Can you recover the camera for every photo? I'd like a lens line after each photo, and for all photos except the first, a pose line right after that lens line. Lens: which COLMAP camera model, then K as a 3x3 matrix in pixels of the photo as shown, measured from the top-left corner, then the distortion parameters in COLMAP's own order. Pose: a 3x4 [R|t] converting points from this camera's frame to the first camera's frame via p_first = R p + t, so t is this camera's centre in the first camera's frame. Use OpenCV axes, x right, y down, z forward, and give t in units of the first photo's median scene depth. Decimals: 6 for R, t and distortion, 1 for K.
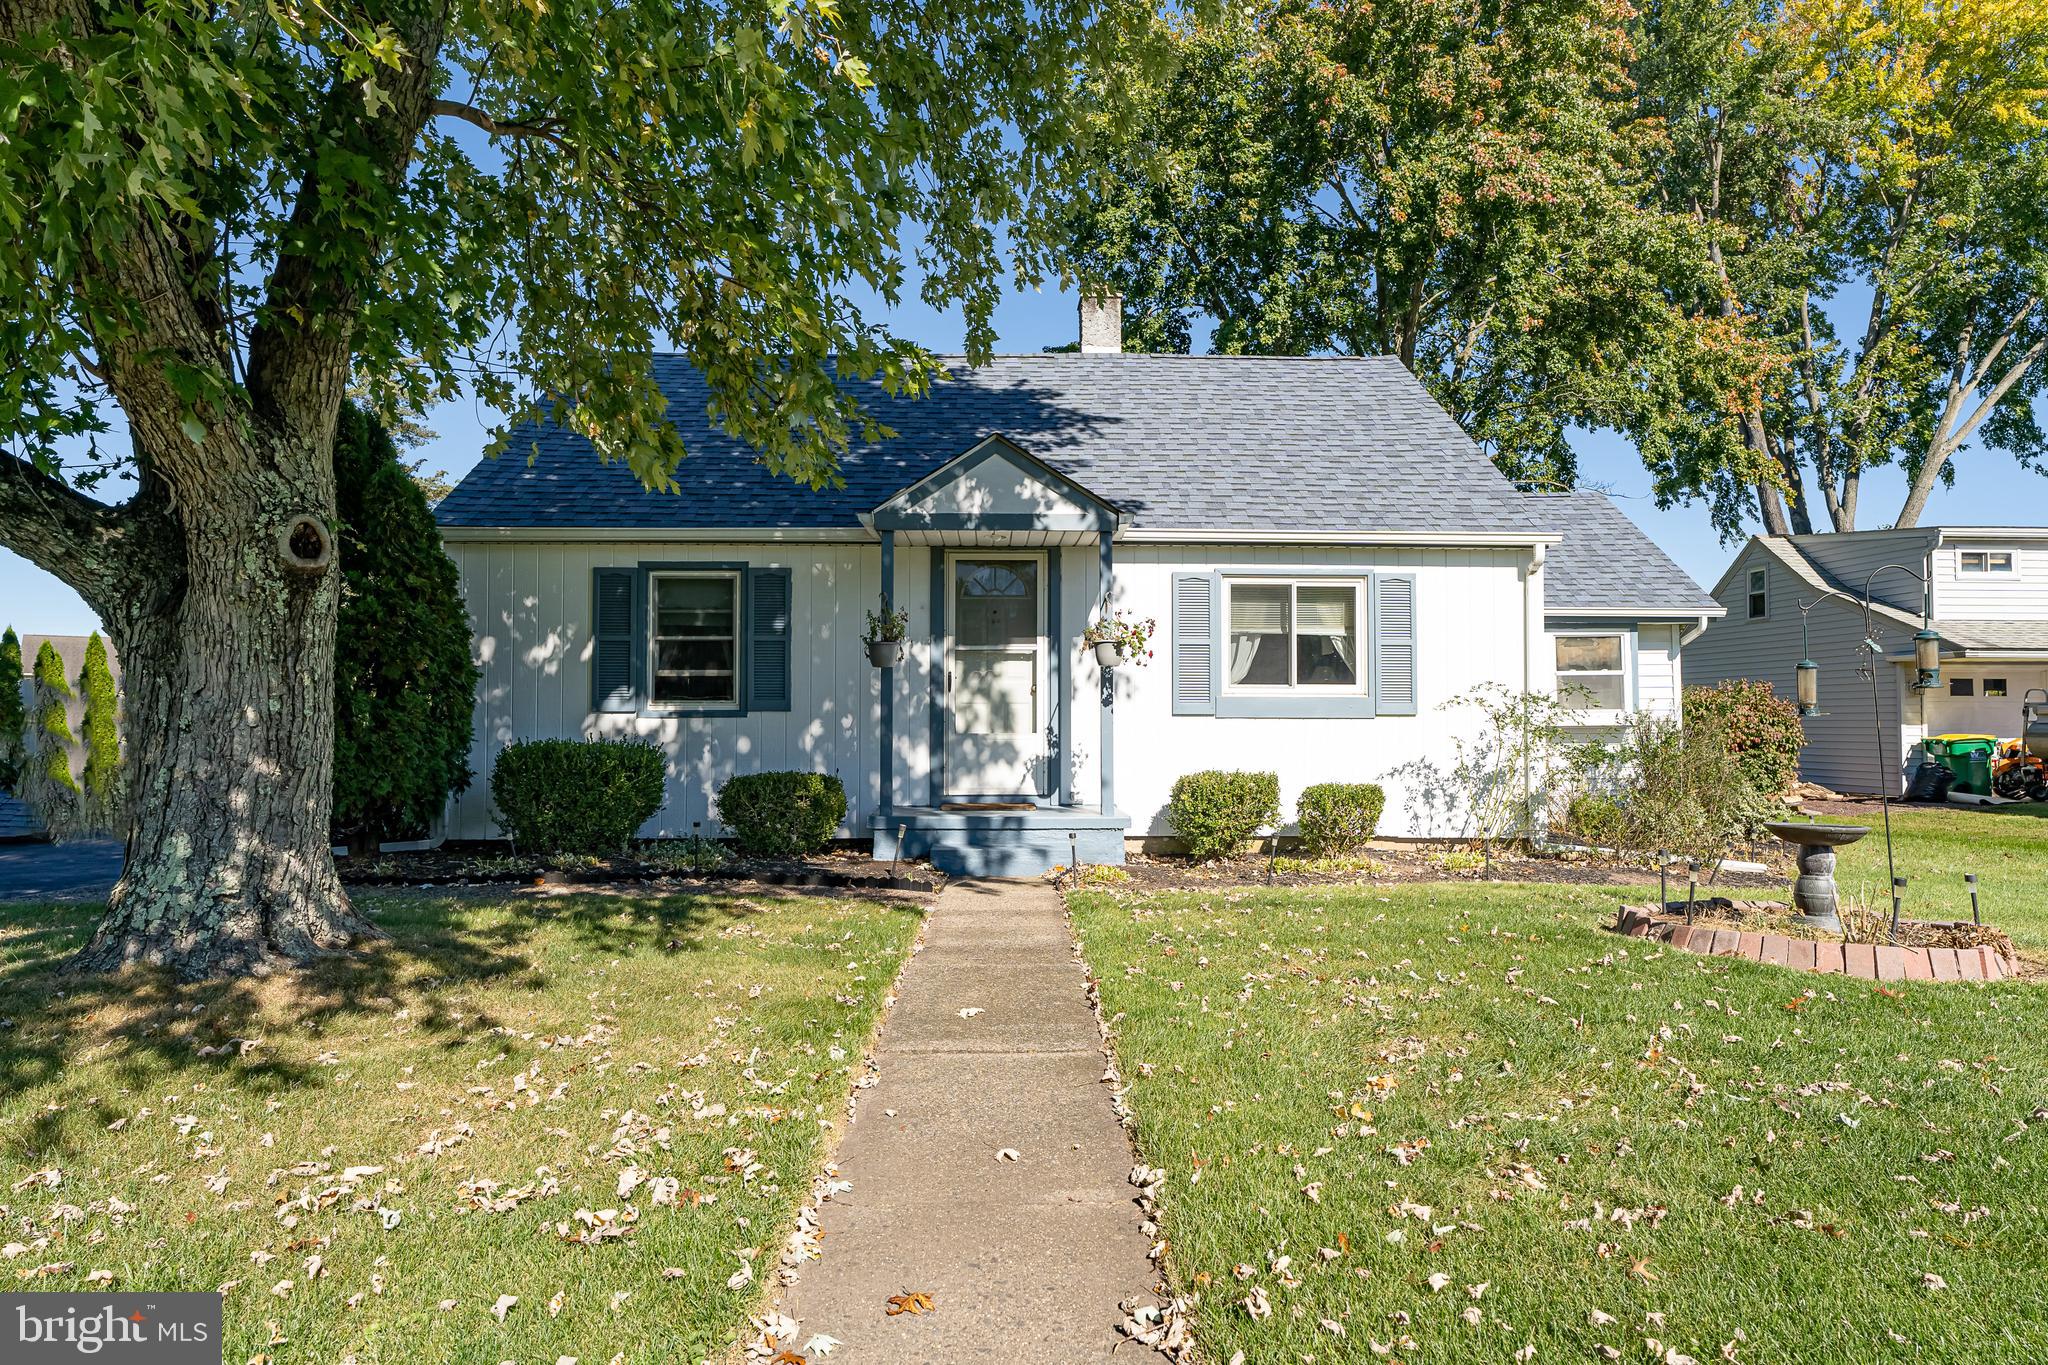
lens RADIAL K [[1213.8, 0, 1023.4], [0, 1213.8, 726.9], [0, 0, 1]] dist [0.001649, 0.000328]
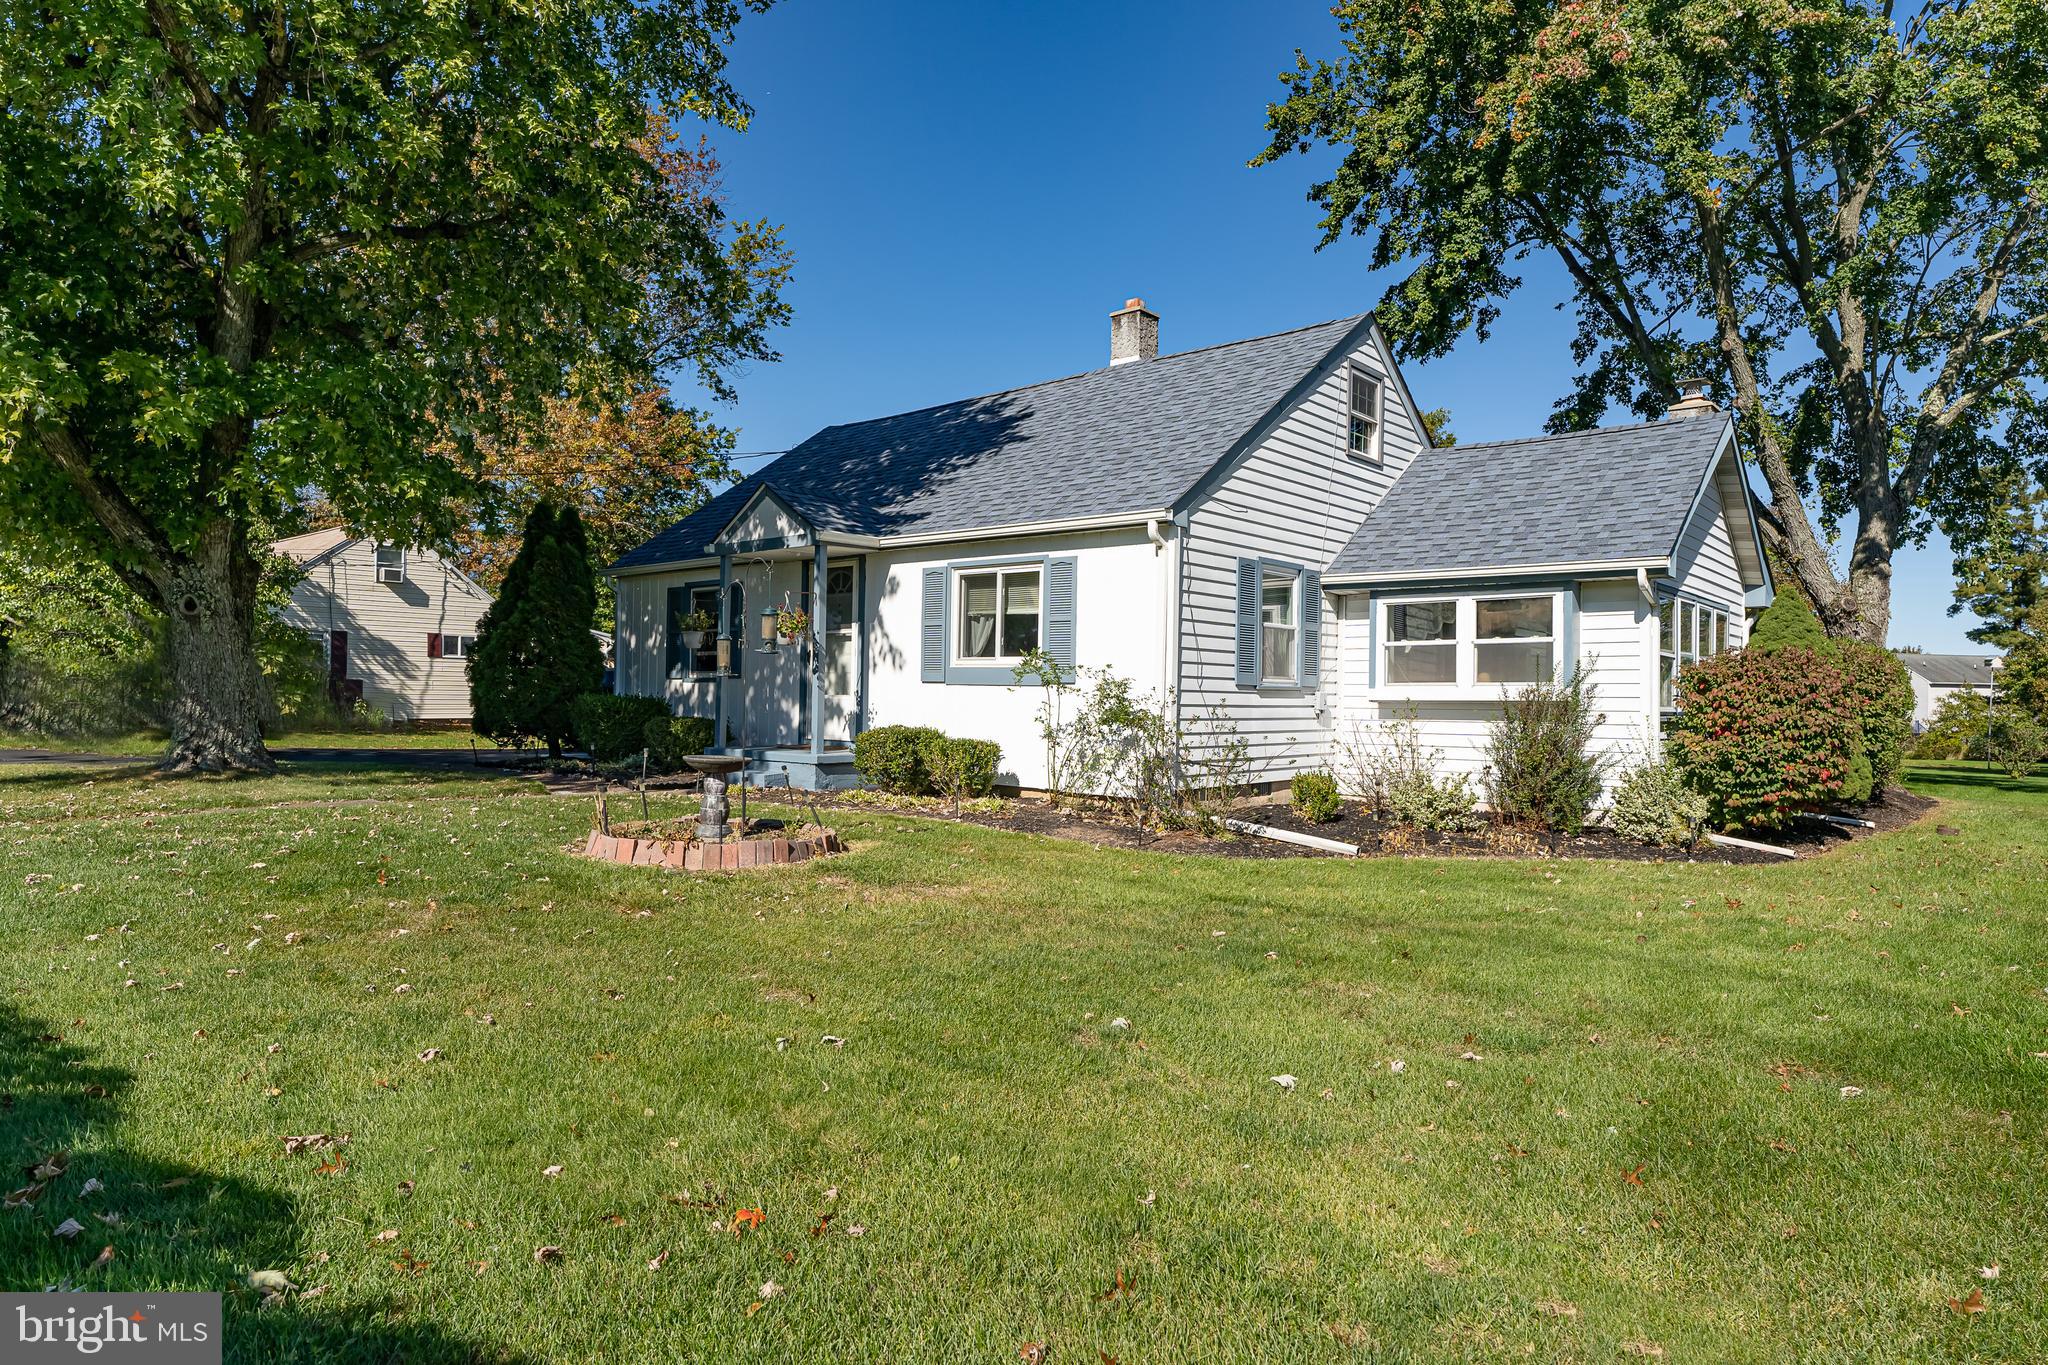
lens RADIAL K [[1212.6, 0, 1024.0], [0, 1212.6, 682.5], [0, 0, 1]] dist [-0.002320, -0.000222]
pose [[0.719925, 0.004721, -0.694036, 1.057995], [-0.017652, 0.999778, -0.011510, 0.001790], [0.693827, 0.020538, 0.719849, 0.183228]]
